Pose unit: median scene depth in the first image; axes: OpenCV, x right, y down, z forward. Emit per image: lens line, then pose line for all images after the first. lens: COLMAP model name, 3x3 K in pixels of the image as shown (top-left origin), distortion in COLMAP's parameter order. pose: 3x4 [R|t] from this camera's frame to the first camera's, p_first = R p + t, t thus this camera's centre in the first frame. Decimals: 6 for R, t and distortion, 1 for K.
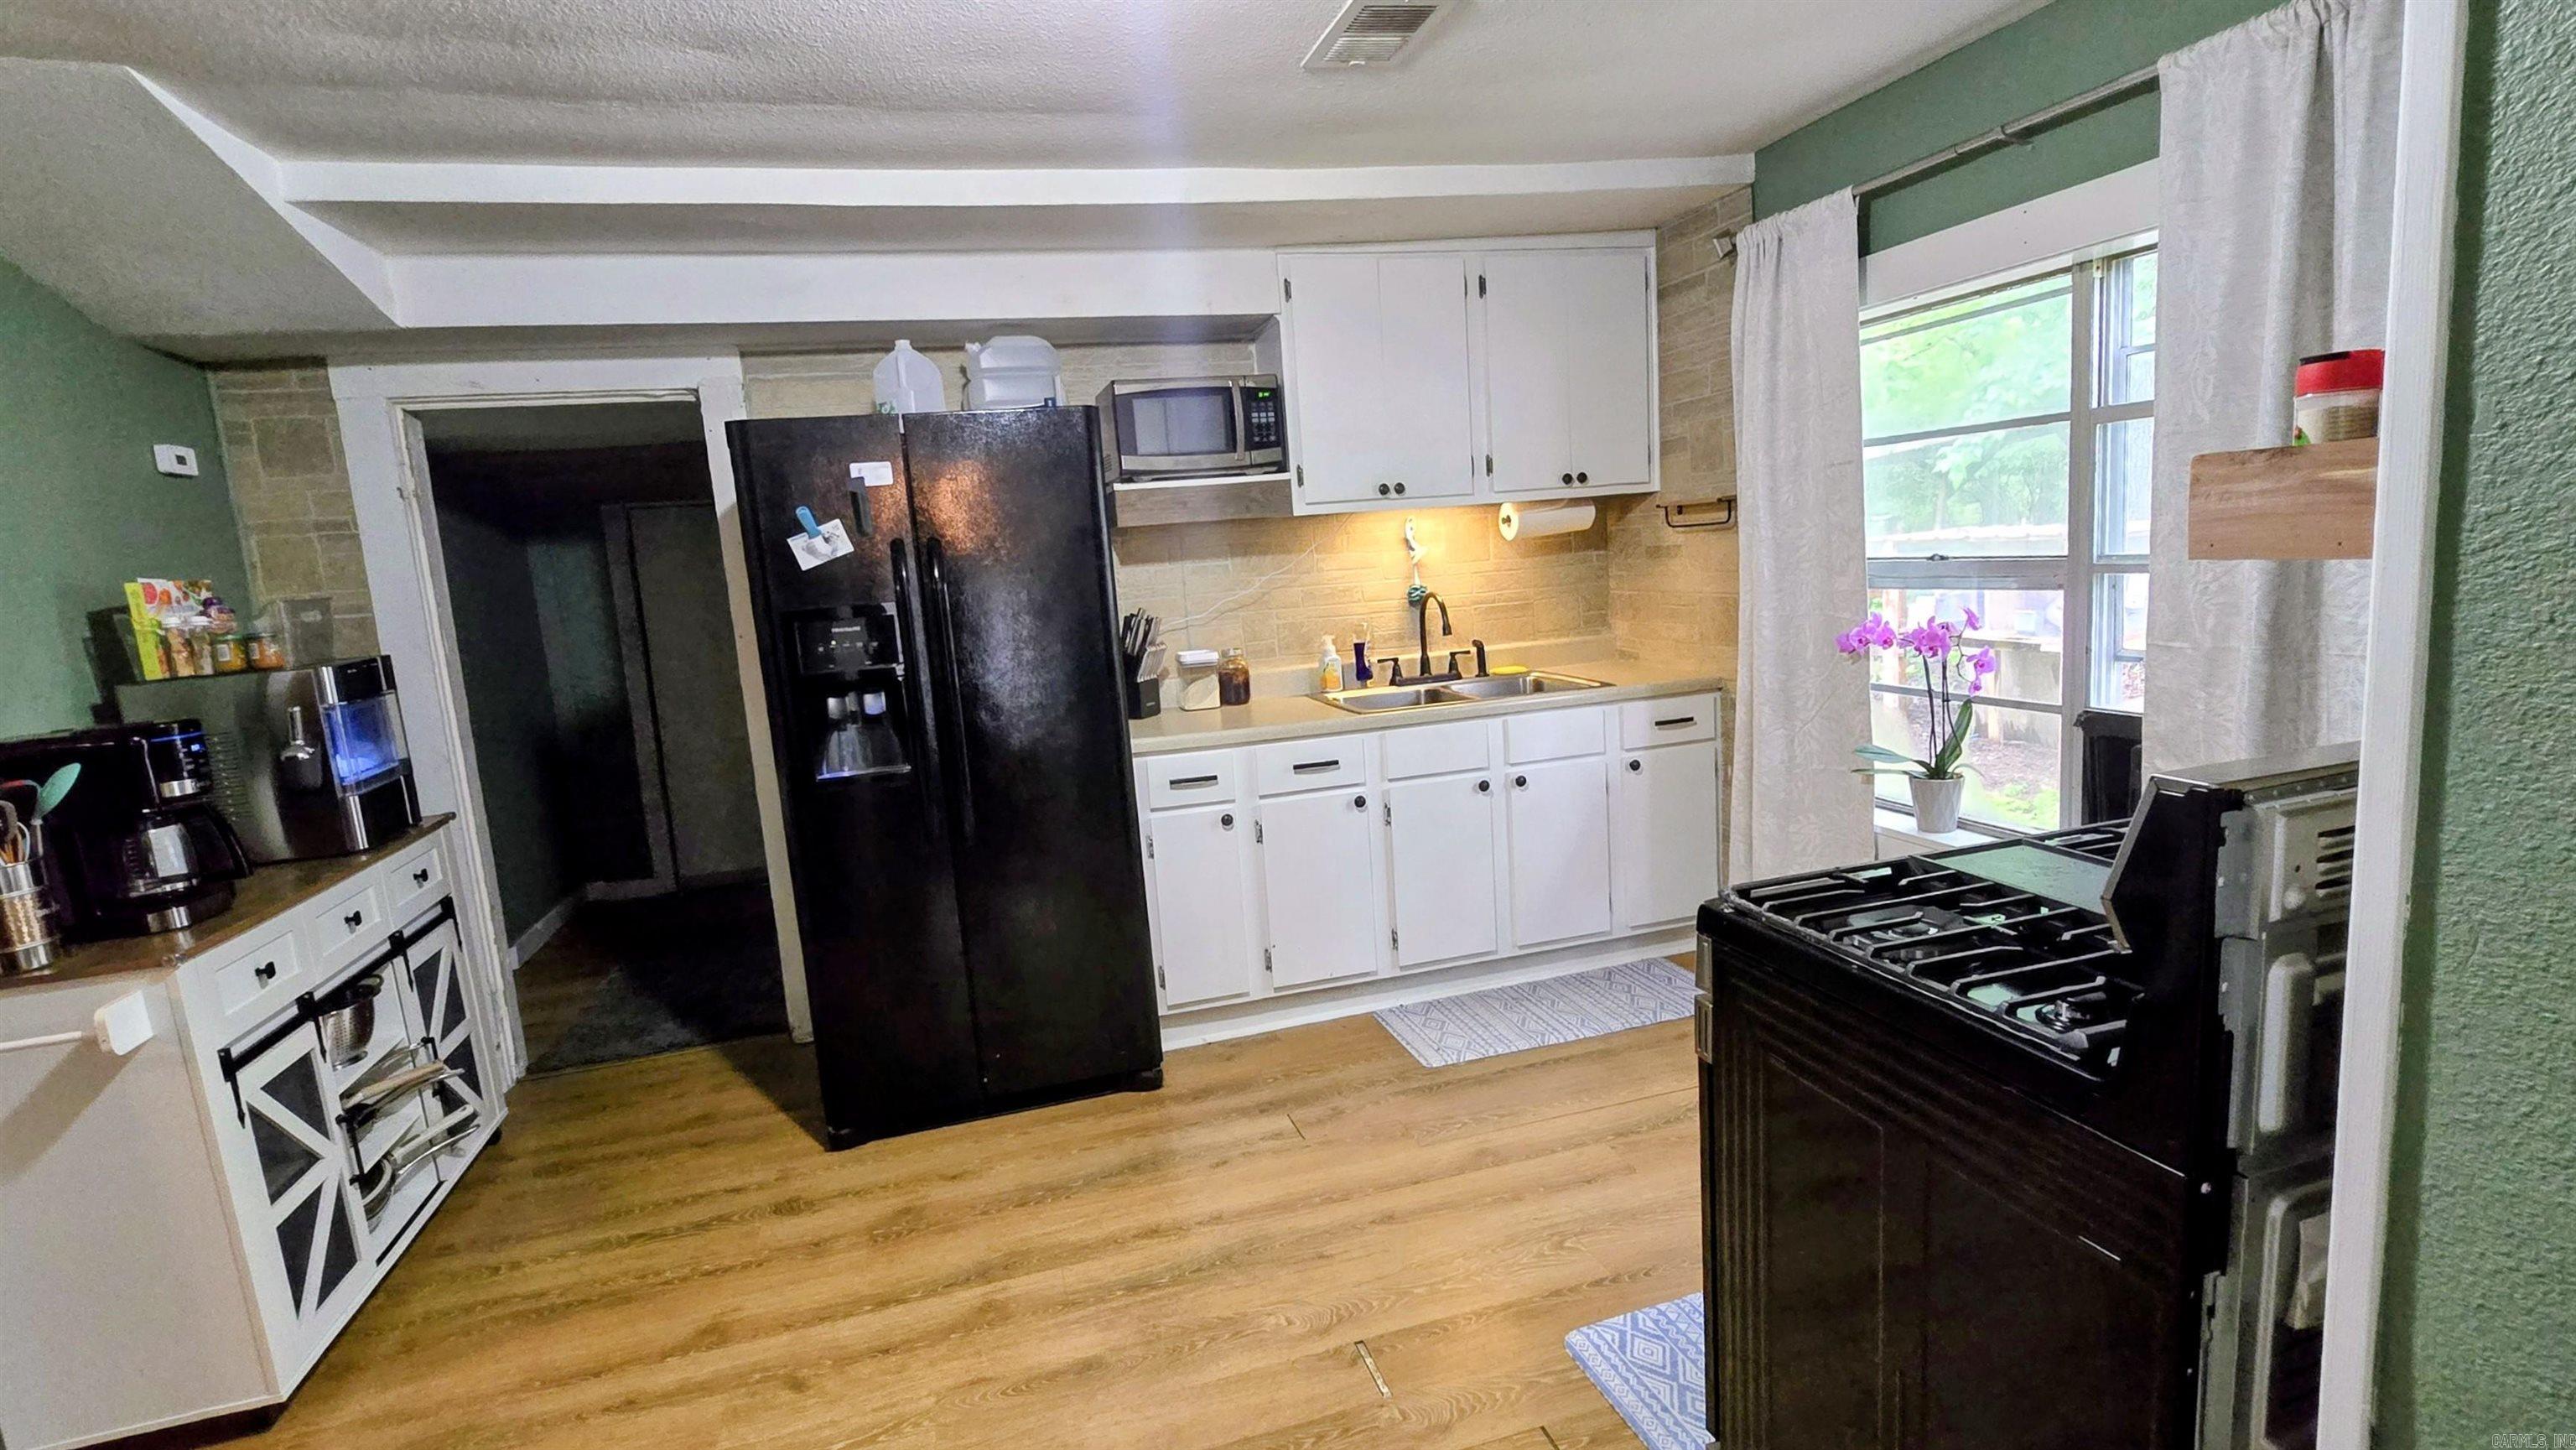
lens RADIAL K [[1209.2, 0, 1287.3], [0, 1209.2, 733.2], [0, 0, 1]] dist [-0.004240, -0.000585]
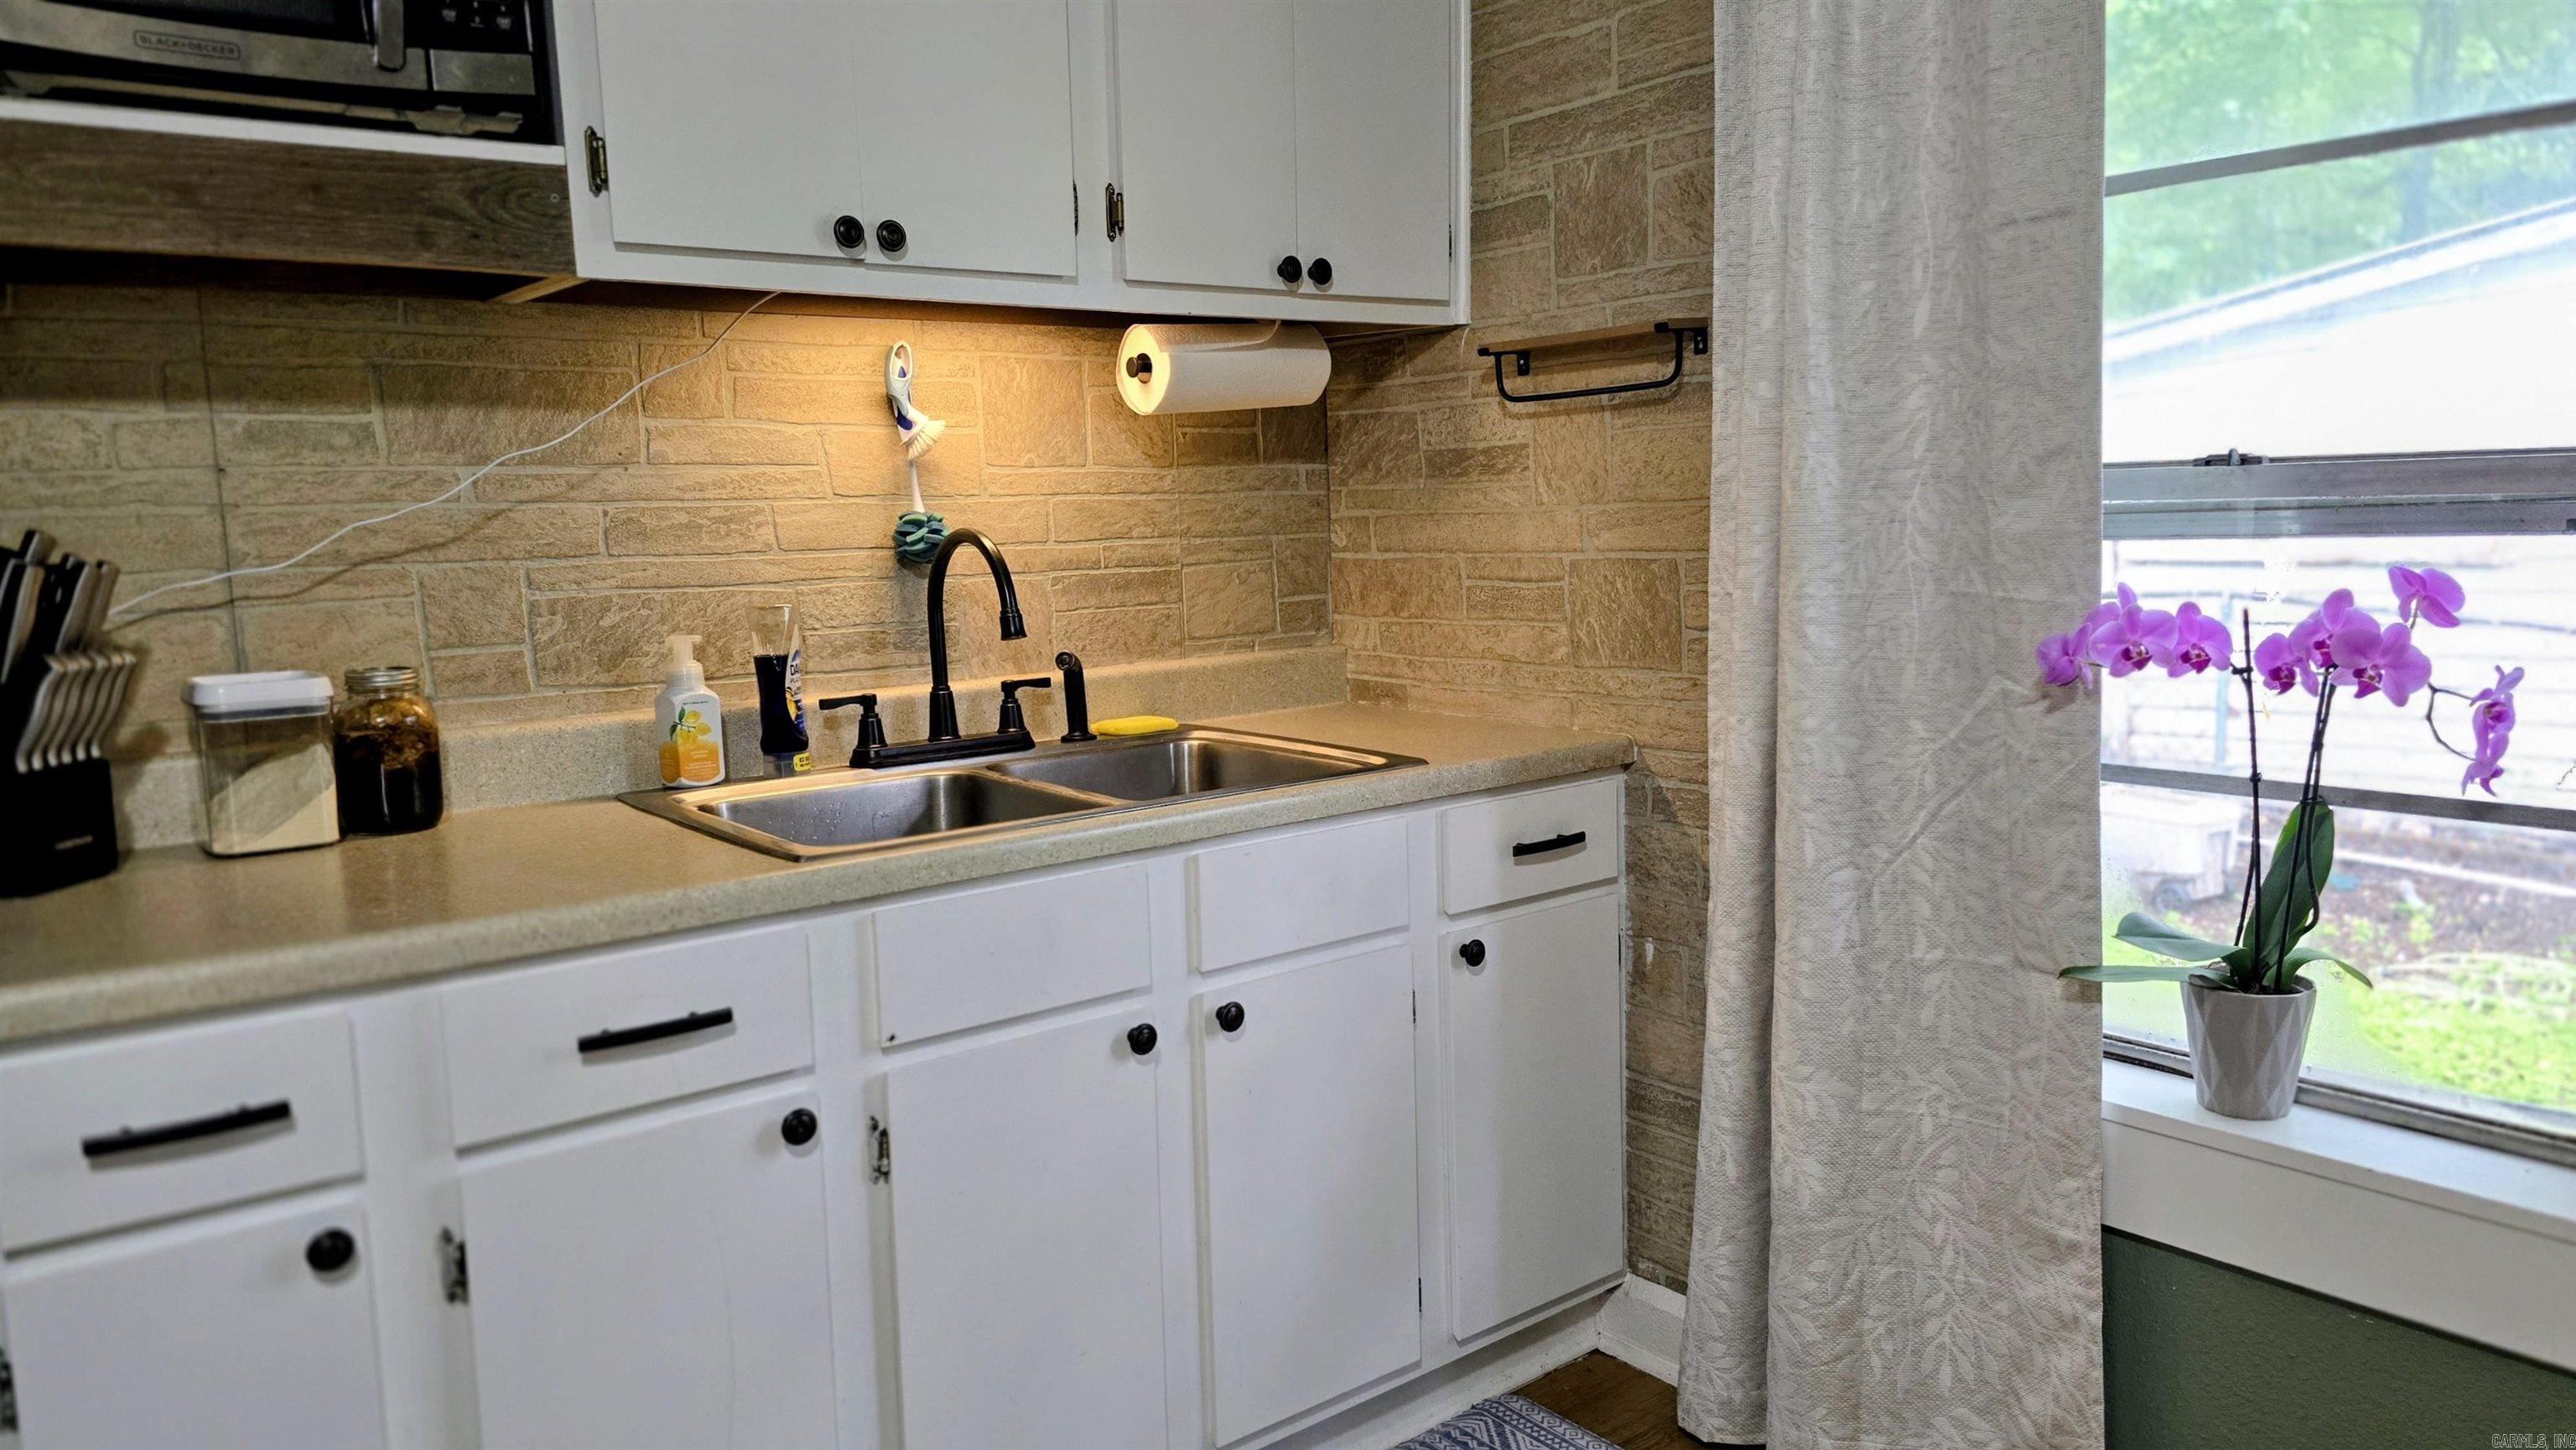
lens RADIAL K [[1737.0, 0, 1304.4], [0, 1737.0, 726.4], [0, 0, 1]] dist [0.076426, -0.067496]
pose [[0.922940, -0.004422, 0.384918, 0.002894], [0.021958, 0.998911, -0.041174, -0.028700], [-0.384316, 0.046453, 0.922032, 0.467980]]
